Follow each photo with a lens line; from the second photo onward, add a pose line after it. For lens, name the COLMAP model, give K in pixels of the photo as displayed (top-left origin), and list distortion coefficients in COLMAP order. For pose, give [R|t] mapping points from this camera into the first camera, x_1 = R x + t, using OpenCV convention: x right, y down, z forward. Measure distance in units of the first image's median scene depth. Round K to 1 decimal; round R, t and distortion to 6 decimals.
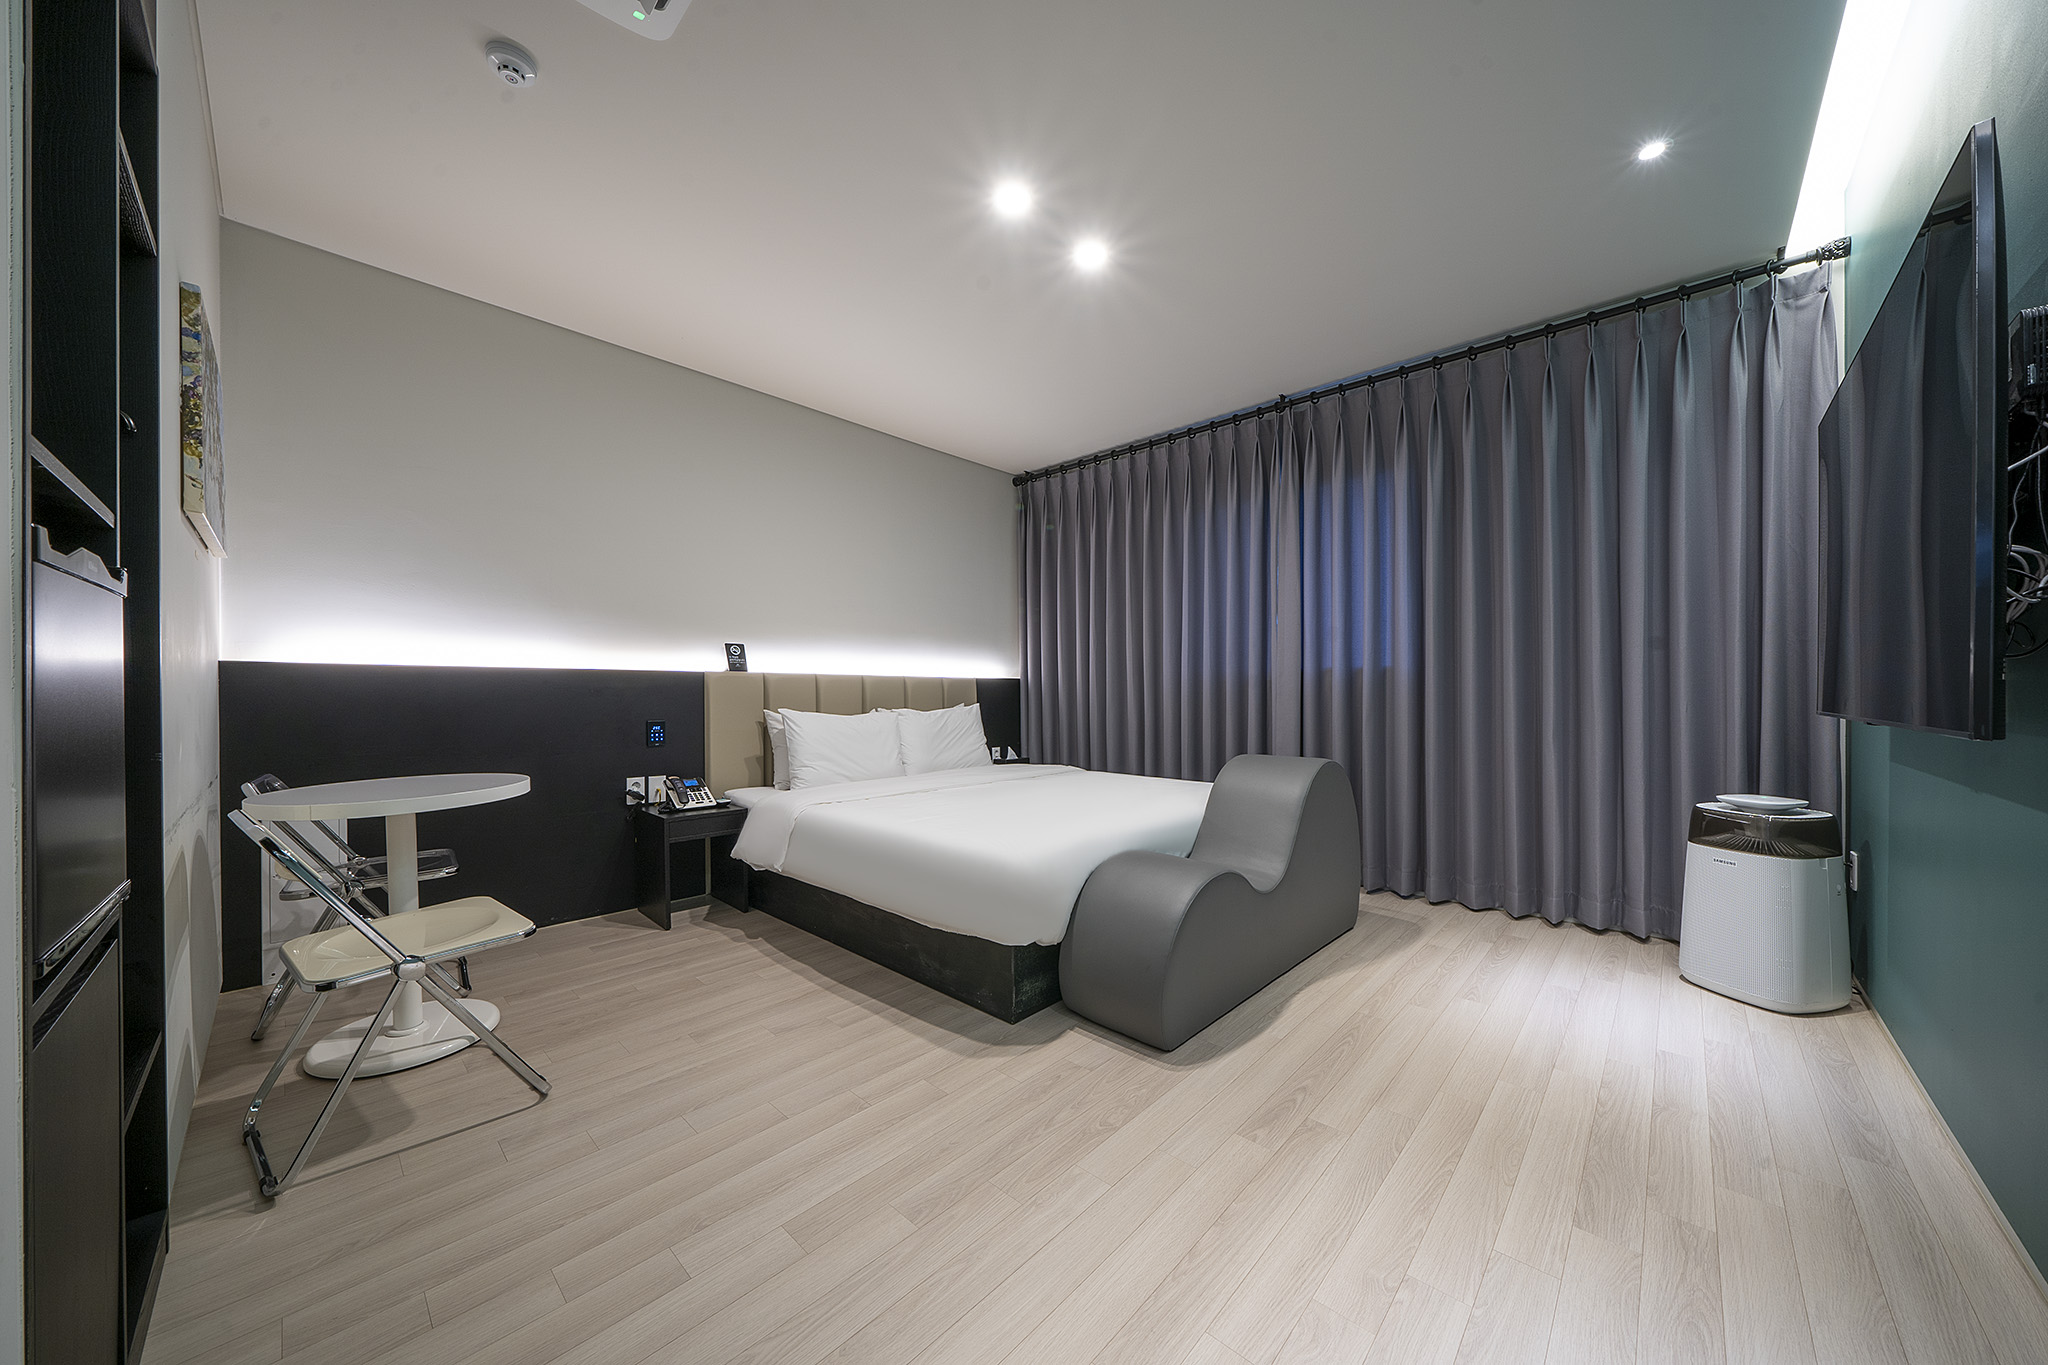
lens RADIAL K [[706.5, 0, 1019.1], [0, 706.5, 696.2], [0, 0, 1]] dist [0.004300, -0.000016]
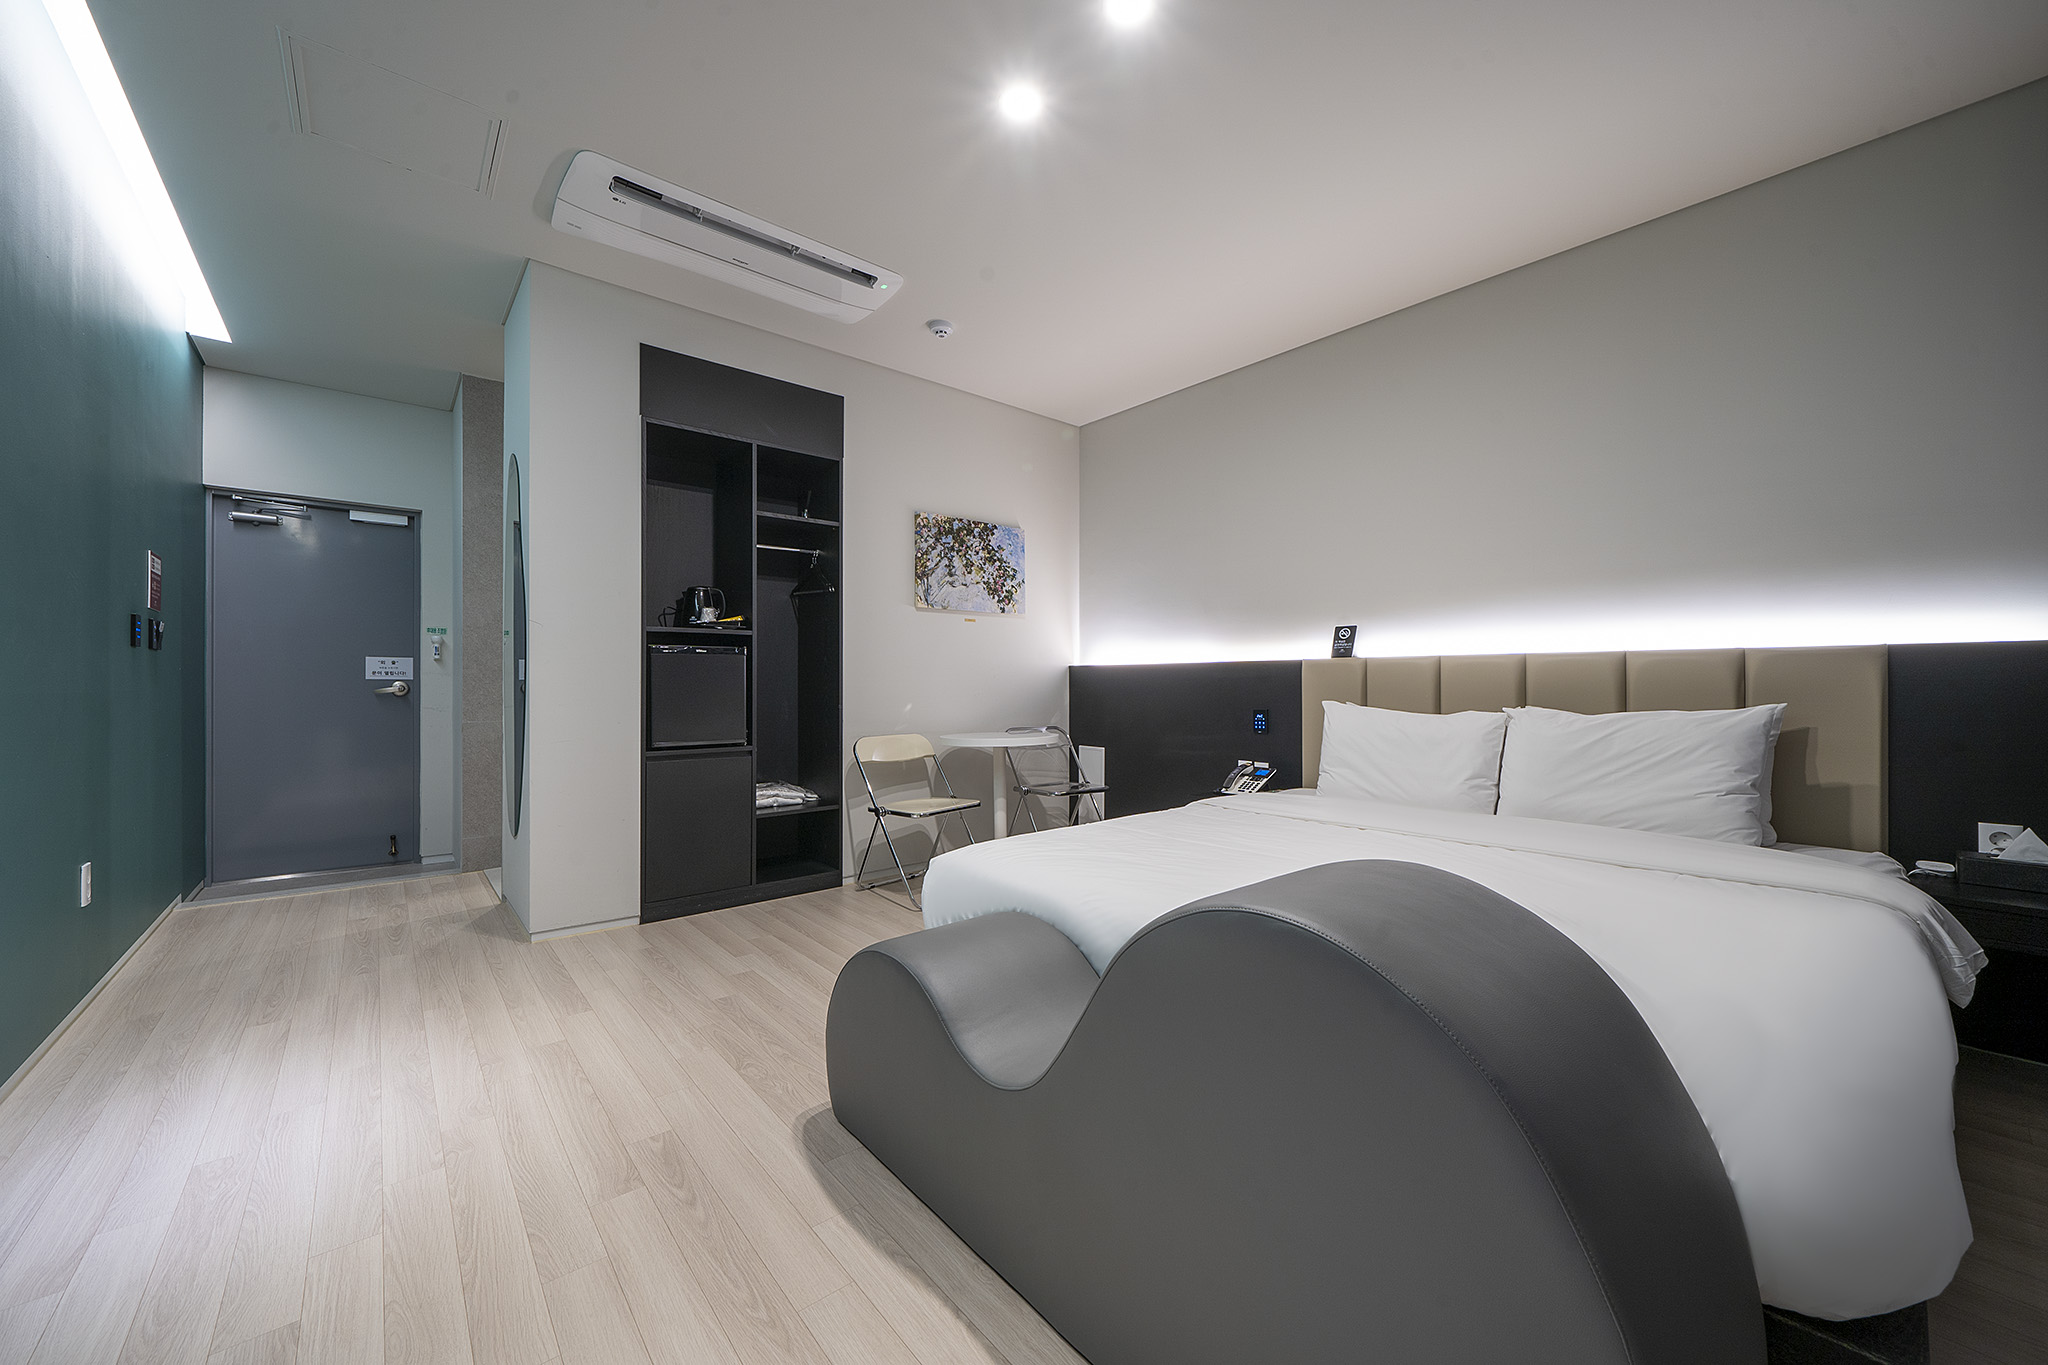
lens RADIAL K [[772.7, 0, 1024.5], [0, 772.7, 686.2], [0, 0, 1]] dist [-0.000712, 0.000000]
pose [[-0.114318, 0.001849, -0.993442, 0.974061], [-0.010604, 0.999939, 0.003081, 0.002015], [0.993388, 0.010887, -0.114291, 1.195139]]
